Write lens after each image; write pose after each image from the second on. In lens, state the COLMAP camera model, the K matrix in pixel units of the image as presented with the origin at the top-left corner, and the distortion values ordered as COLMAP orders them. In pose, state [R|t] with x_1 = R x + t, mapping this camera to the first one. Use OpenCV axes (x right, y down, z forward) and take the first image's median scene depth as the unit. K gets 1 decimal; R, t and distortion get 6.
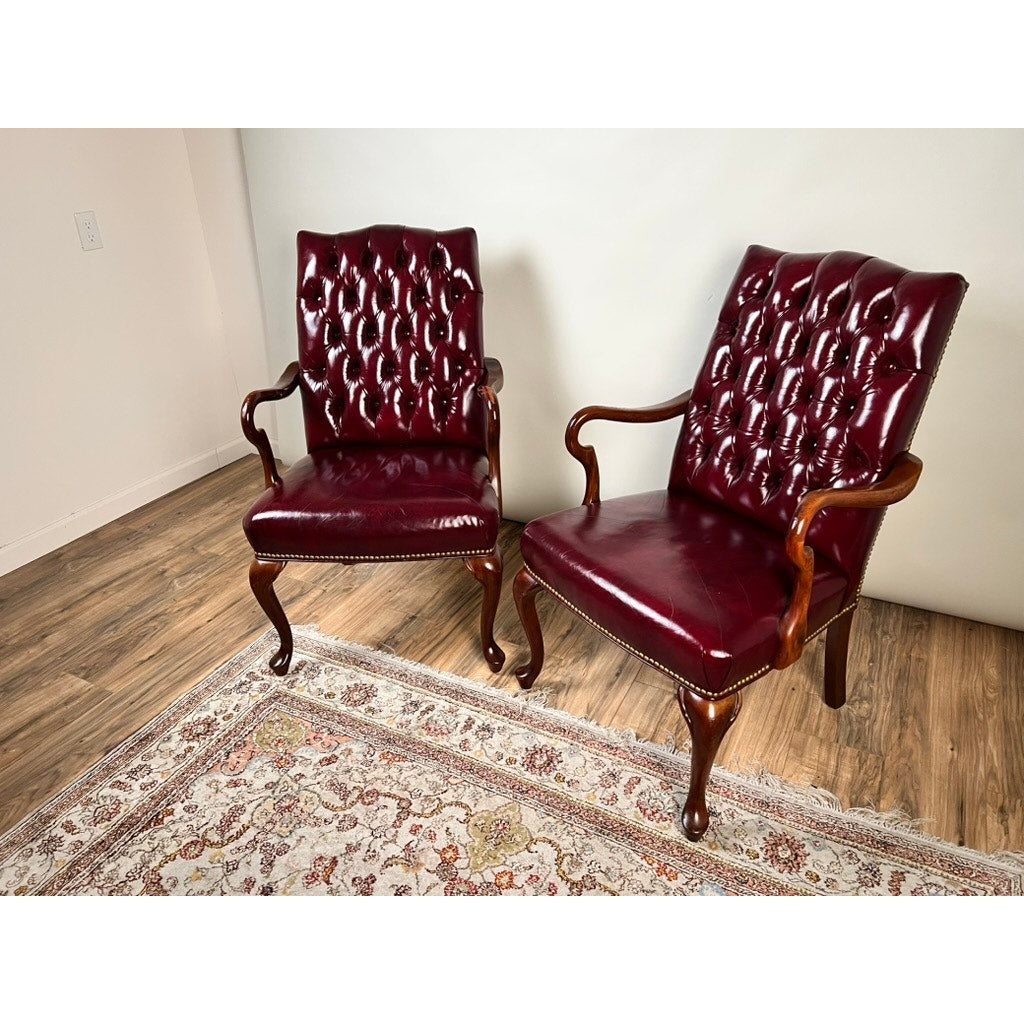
lens RADIAL K [[774.3, 0, 518.0], [0, 774.3, 510.7], [0, 0, 1]] dist [0.042451, -0.048649]
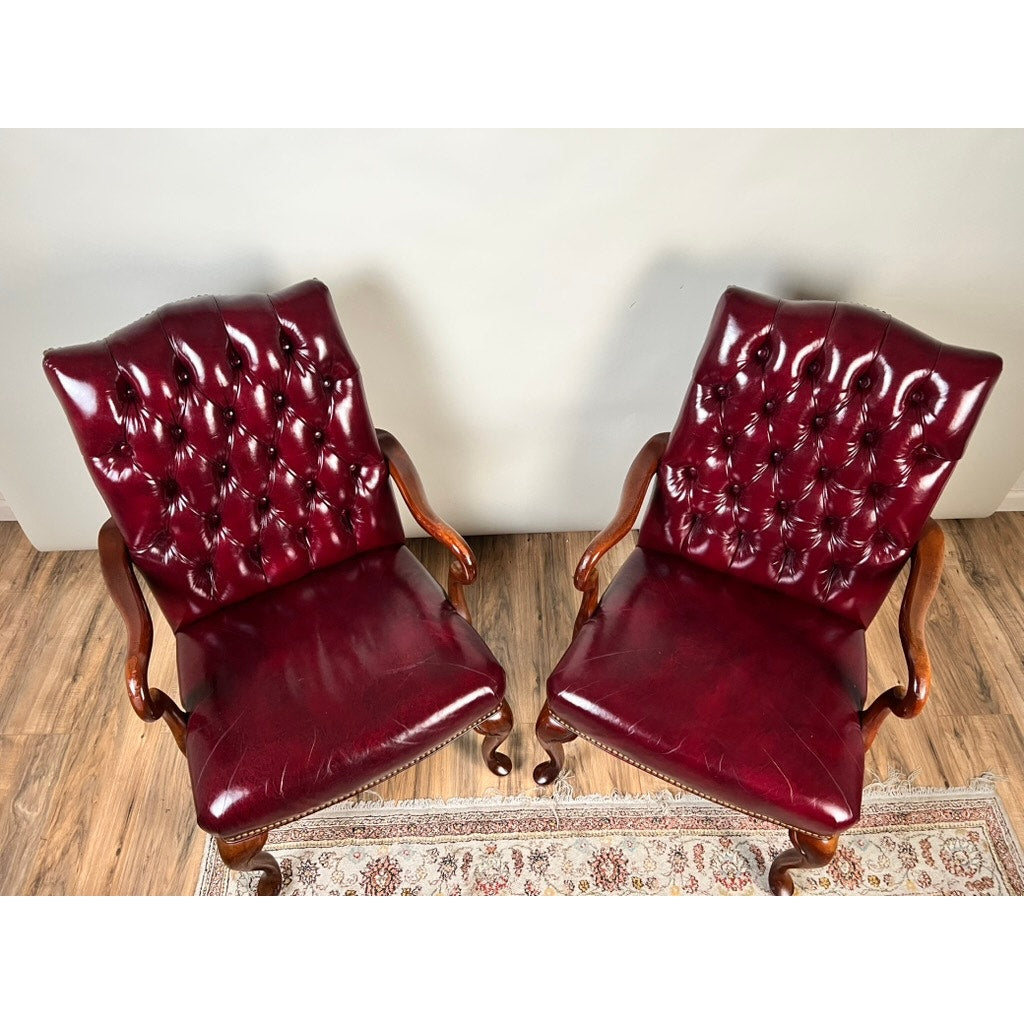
lens RADIAL K [[774.3, 0, 518.0], [0, 774.3, 510.7], [0, 0, 1]] dist [0.042451, -0.048649]
pose [[0.874854, -0.350092, 0.334763, -0.225981], [0.193891, 0.886424, 0.420308, -0.485344], [-0.443888, -0.302800, 0.843371, 0.323381]]
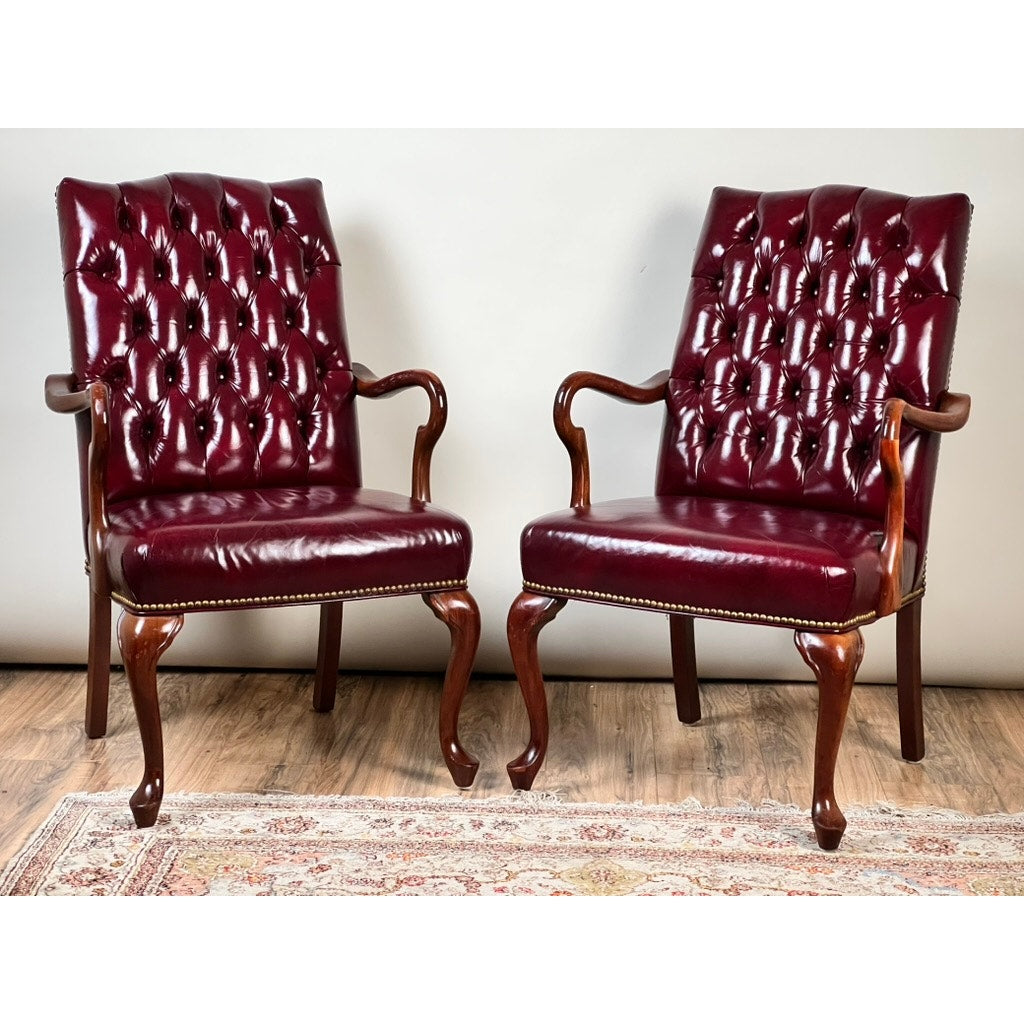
lens RADIAL K [[2297.8, 0, 531.7], [0, 2297.8, 511.5], [0, 0, 1]] dist [0.307260, -0.622705]
pose [[0.905201, -0.042841, 0.422819, -0.852666], [0.167317, 0.950481, -0.261898, 0.543126], [-0.390662, 0.307815, 0.867545, -0.859647]]
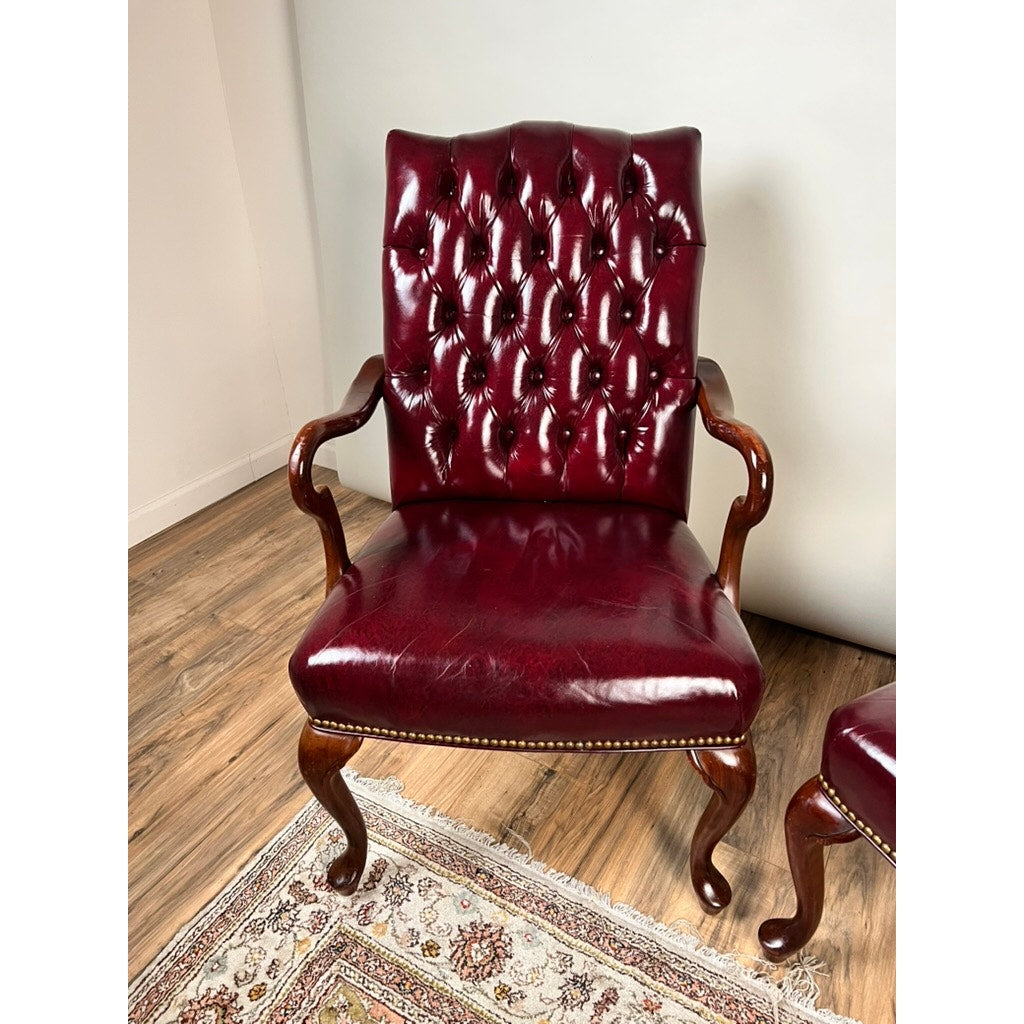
lens RADIAL K [[774.0, 0, 518.2], [0, 774.0, 517.0], [0, 0, 1]] dist [0.033877, -0.043349]
pose [[0.998475, 0.036415, -0.041490, -0.169297], [-0.033767, 0.997454, 0.062814, -0.125265], [0.043672, -0.061317, 0.997162, 0.457340]]
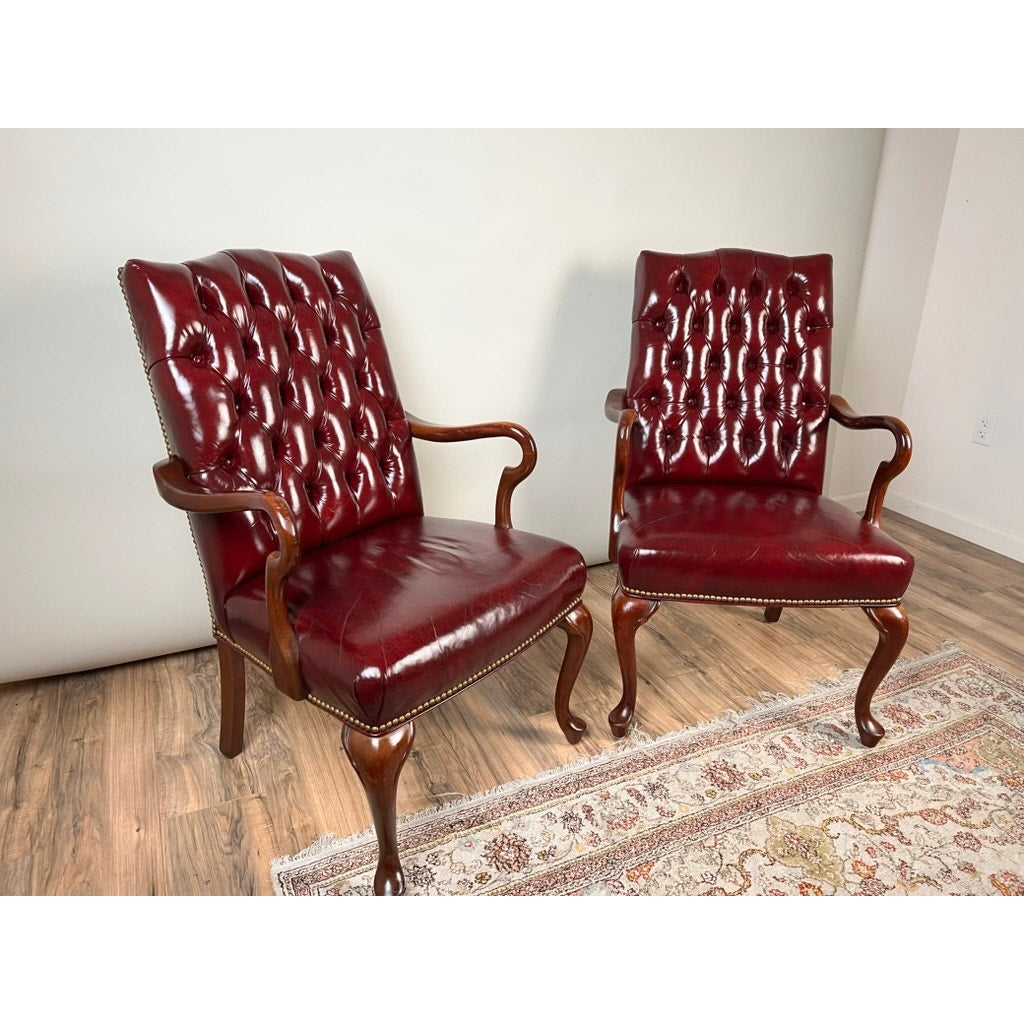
lens RADIAL K [[774.3, 0, 518.0], [0, 774.3, 510.7], [0, 0, 1]] dist [0.042451, -0.048649]
pose [[0.607791, -0.262408, 0.749488, -0.686234], [0.340455, 0.938789, 0.052596, -0.105642], [-0.717412, 0.223200, 0.659925, 0.447179]]
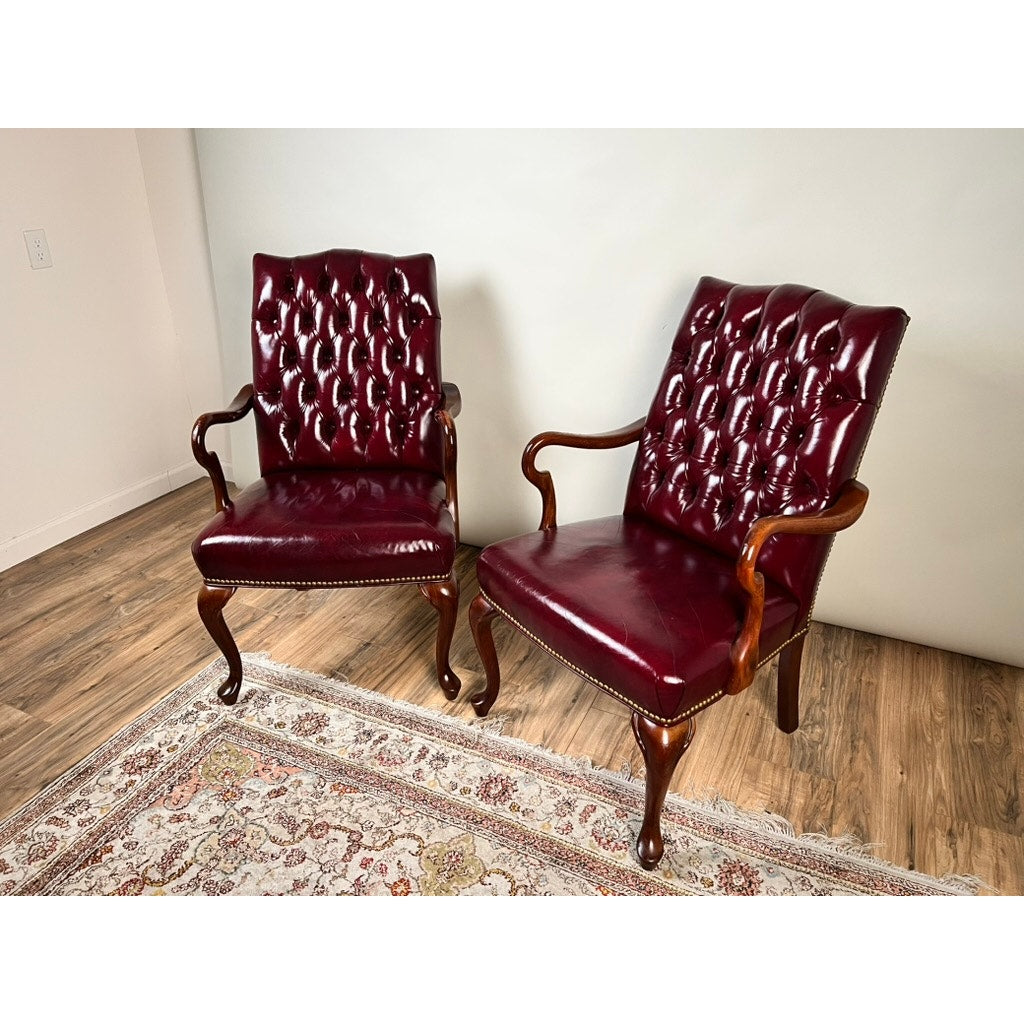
lens RADIAL K [[774.3, 0, 518.0], [0, 774.3, 510.7], [0, 0, 1]] dist [0.042451, -0.048649]
pose [[0.998816, 0.004107, 0.048474, 0.007716], [-0.002600, 0.999513, -0.031102, -0.001443], [-0.048578, 0.030939, 0.998340, 0.002755]]
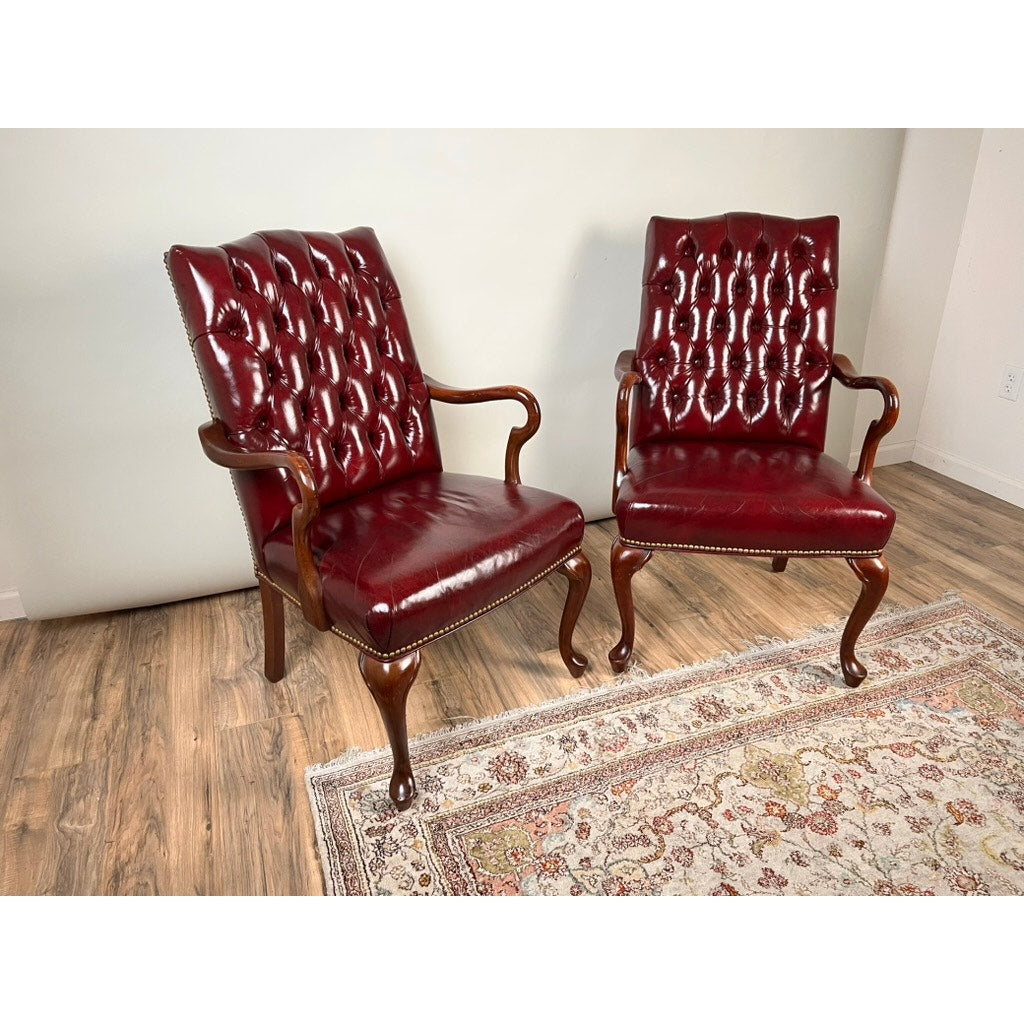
lens RADIAL K [[774.3, 0, 518.0], [0, 774.3, 510.7], [0, 0, 1]] dist [0.042451, -0.048649]
pose [[0.663775, -0.305979, 0.682481, -0.706184], [0.341520, 0.935803, 0.087393, -0.095551], [-0.665408, 0.175072, 0.725660, 0.345229]]
